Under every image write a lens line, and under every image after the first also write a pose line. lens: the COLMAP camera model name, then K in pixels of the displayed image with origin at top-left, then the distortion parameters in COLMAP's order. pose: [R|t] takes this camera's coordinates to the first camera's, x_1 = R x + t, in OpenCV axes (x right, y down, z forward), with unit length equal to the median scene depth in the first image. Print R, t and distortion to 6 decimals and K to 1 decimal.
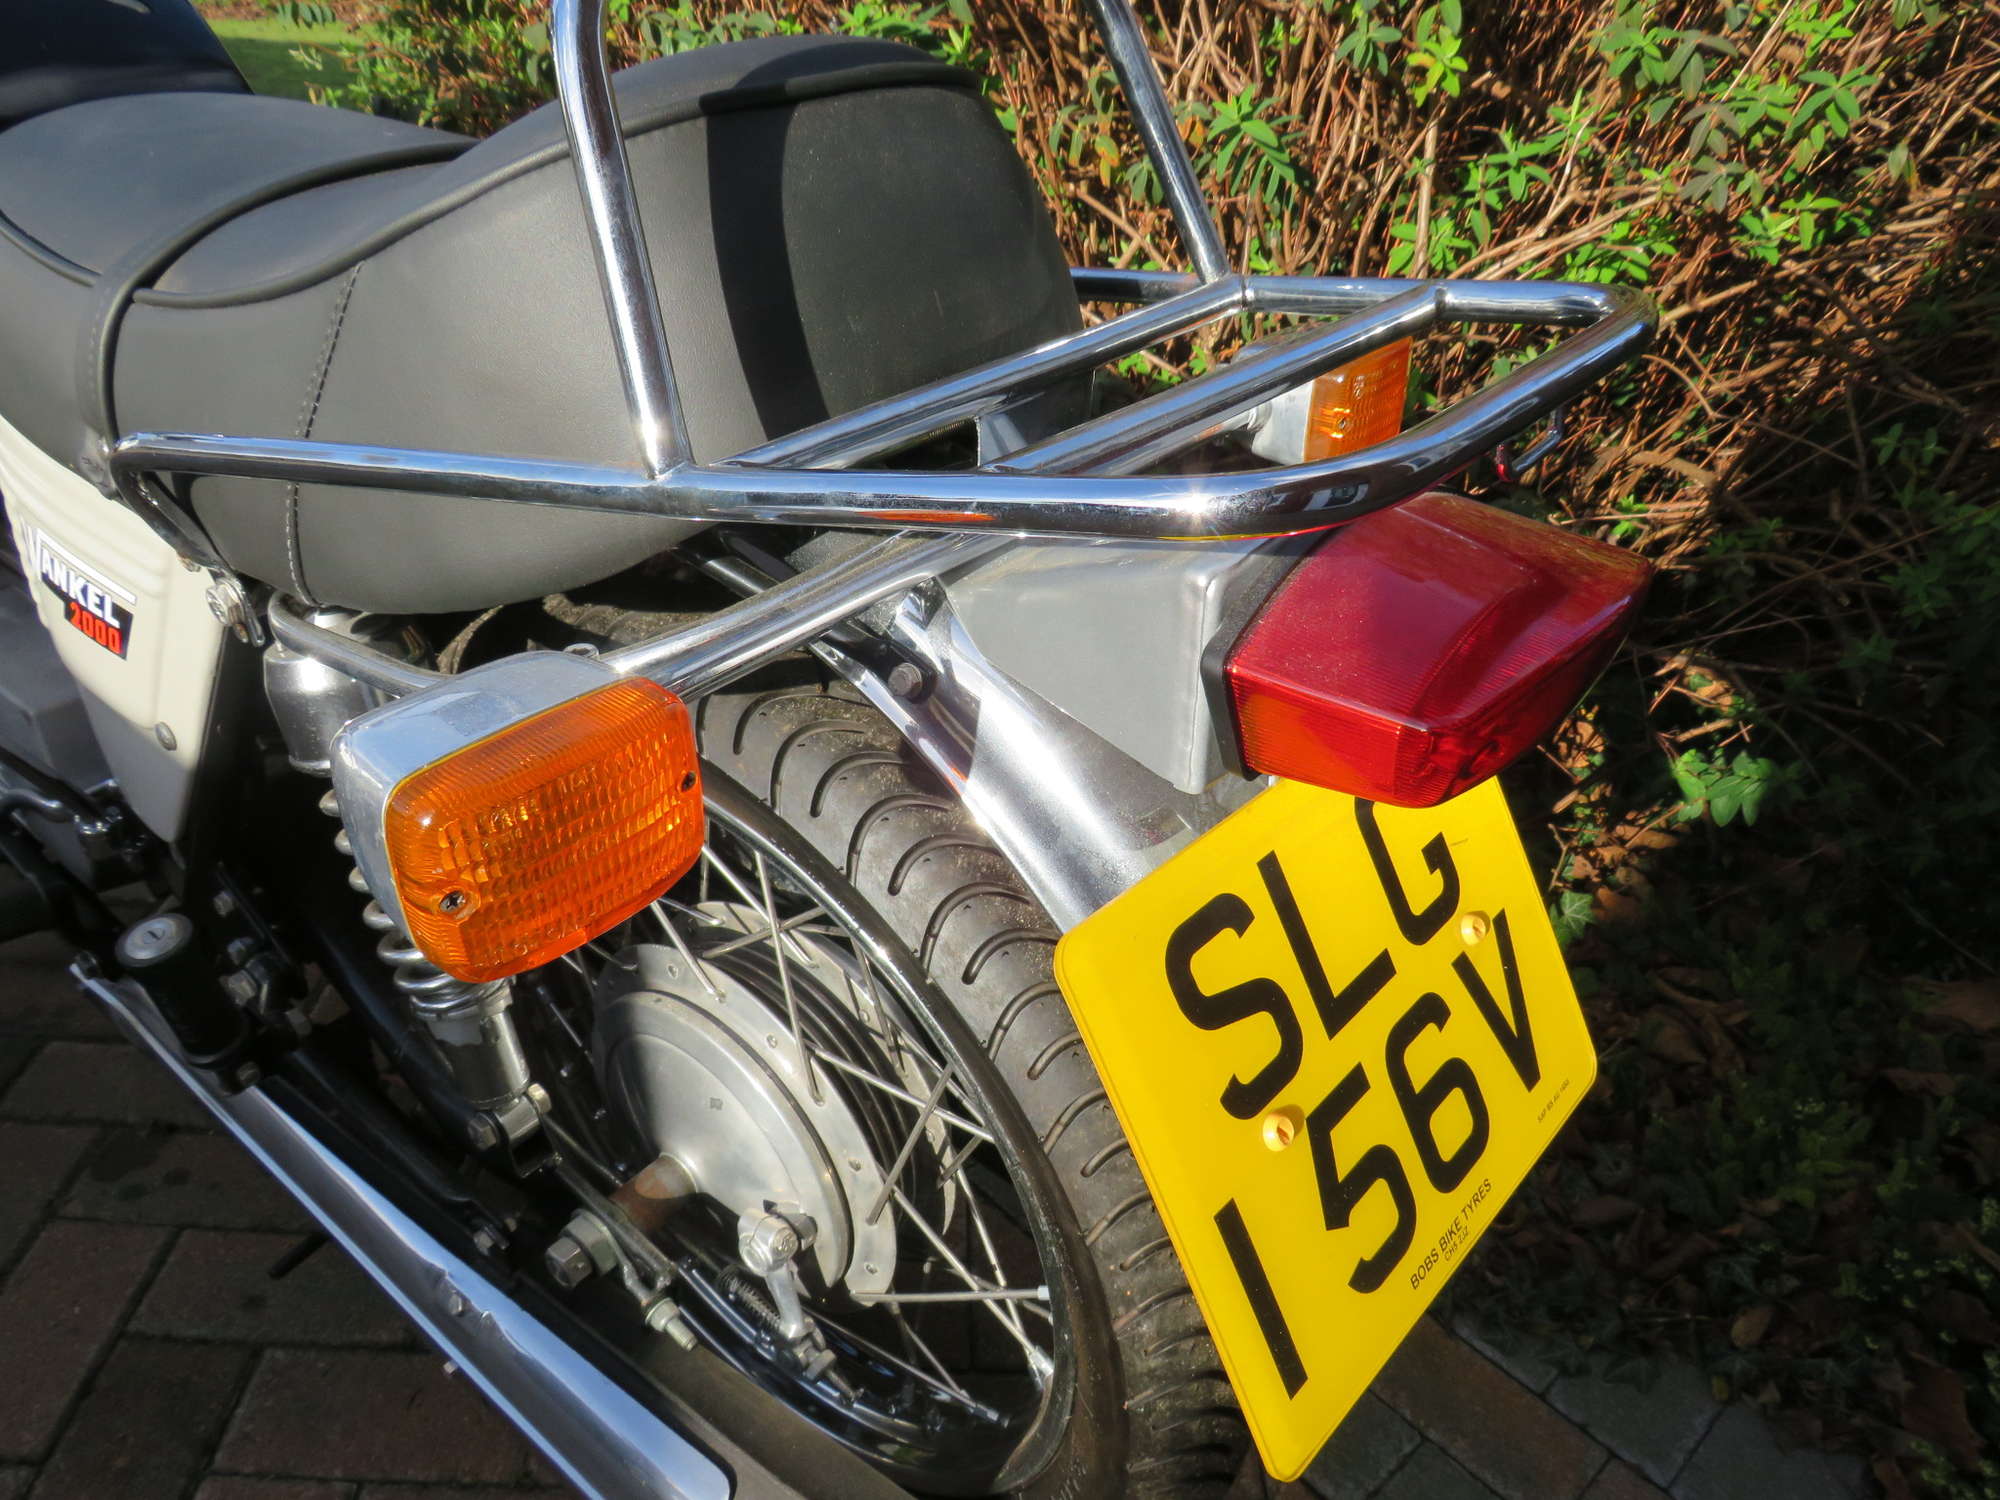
lens RADIAL K [[1410.4, 0, 1003.9], [0, 1410.4, 727.2], [0, 0, 1]] dist [-0.026902, 0.006827]
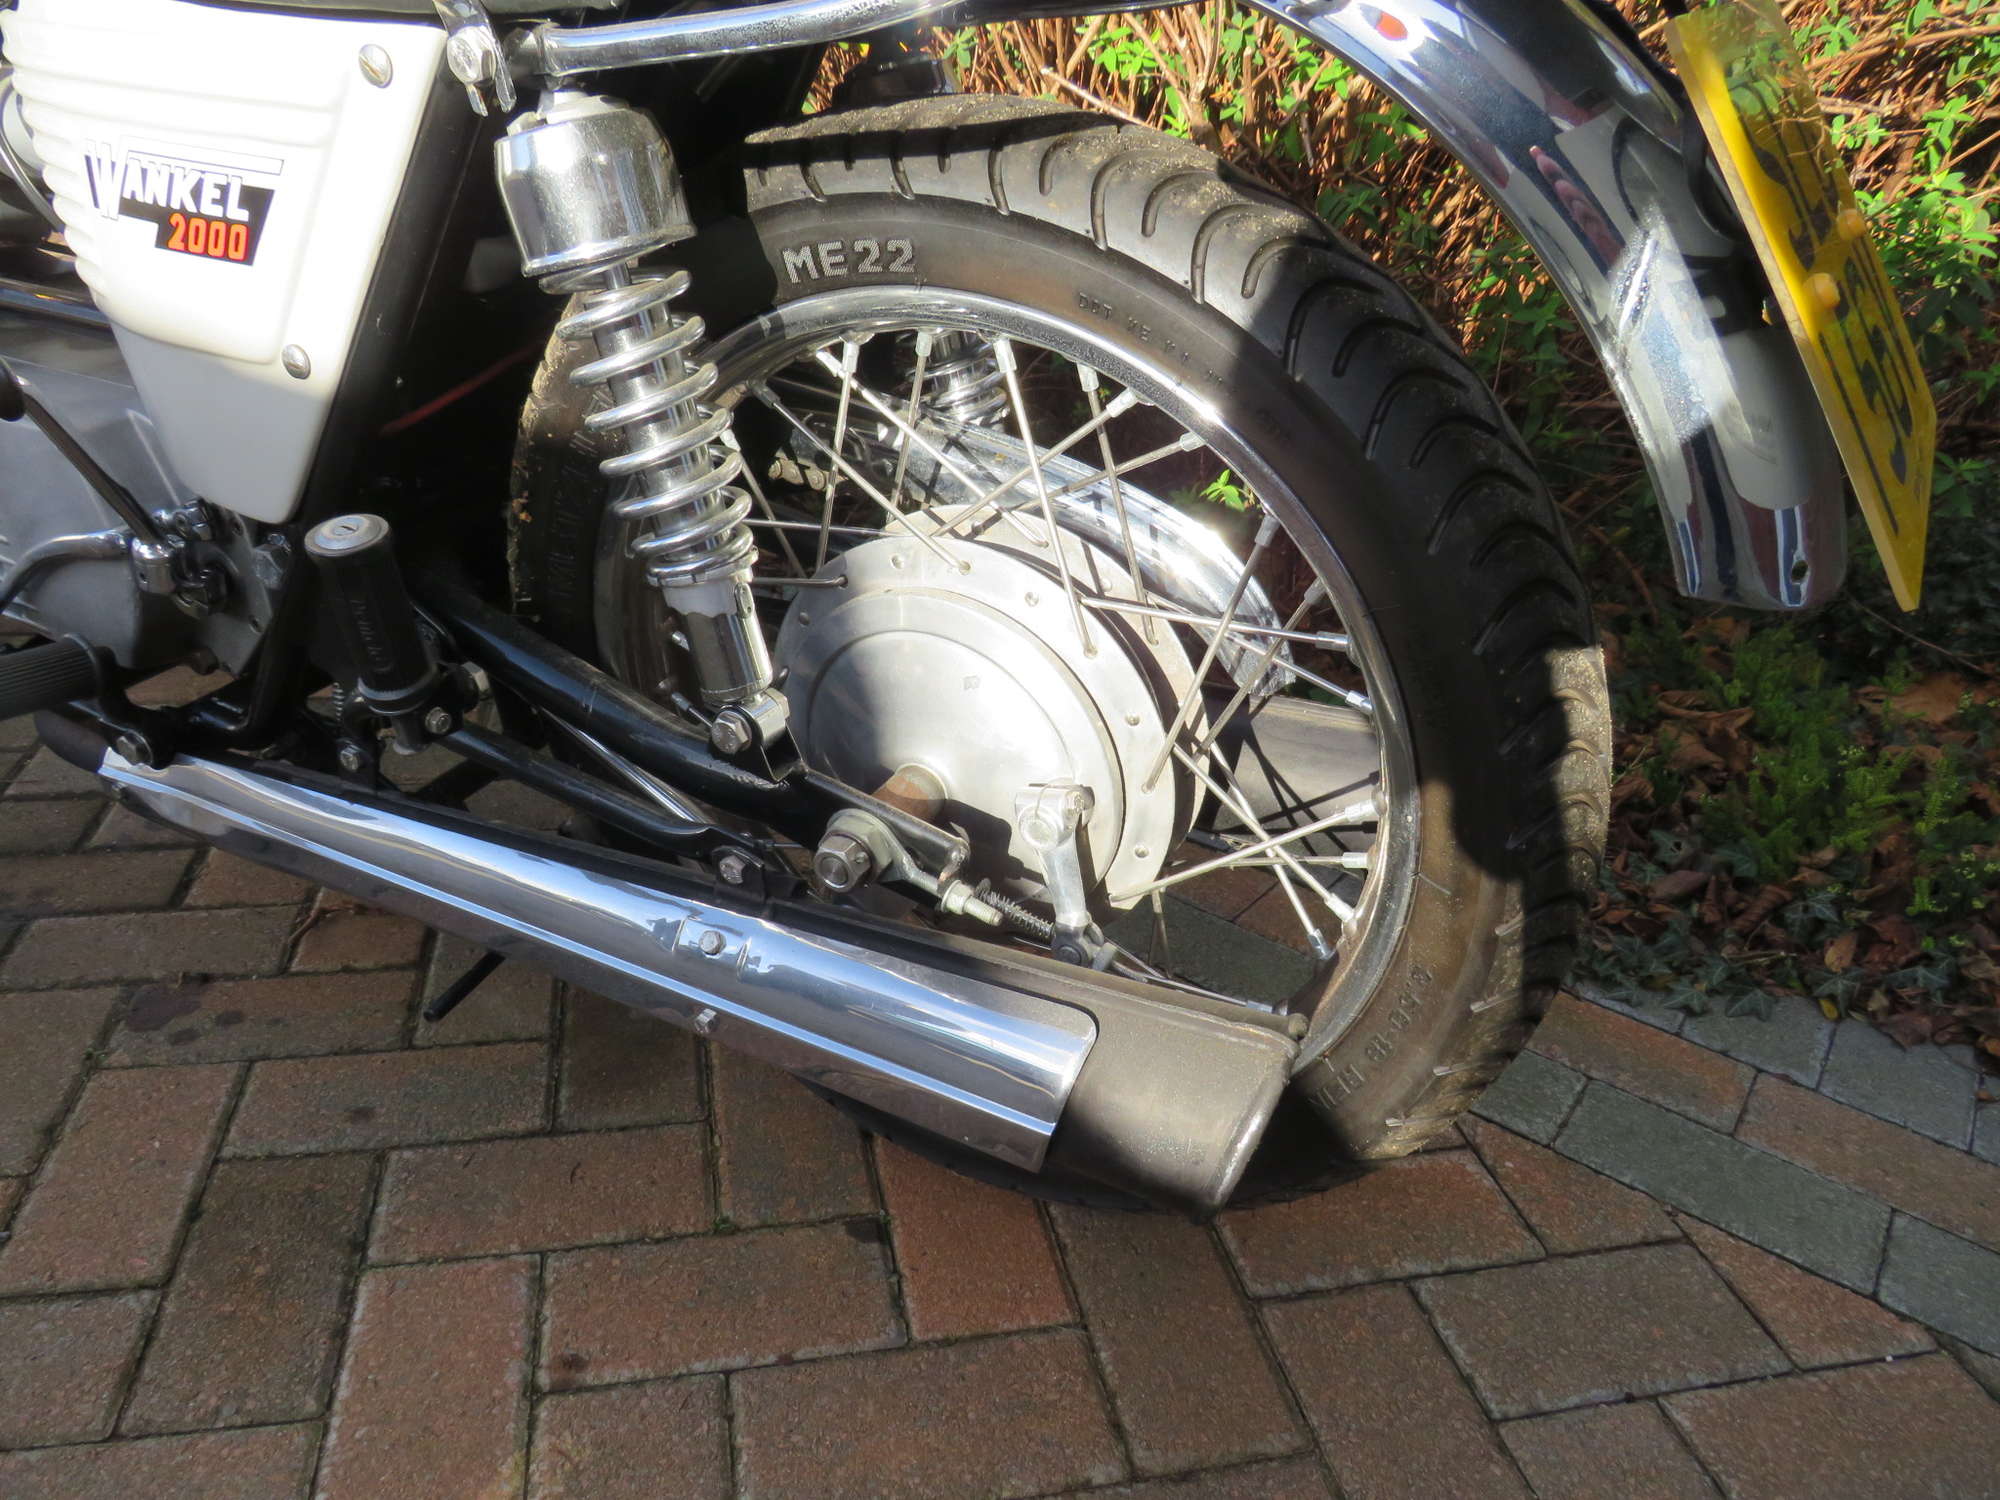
lens RADIAL K [[1410.4, 0, 1000.1], [0, 1410.4, 726.9], [0, 0, 1]] dist [-0.026902, 0.006827]
pose [[0.983593, -0.111503, 0.141817, -0.253909], [0.115731, 0.993039, -0.021895, 0.251701], [-0.138389, 0.037948, 0.989651, 0.054121]]
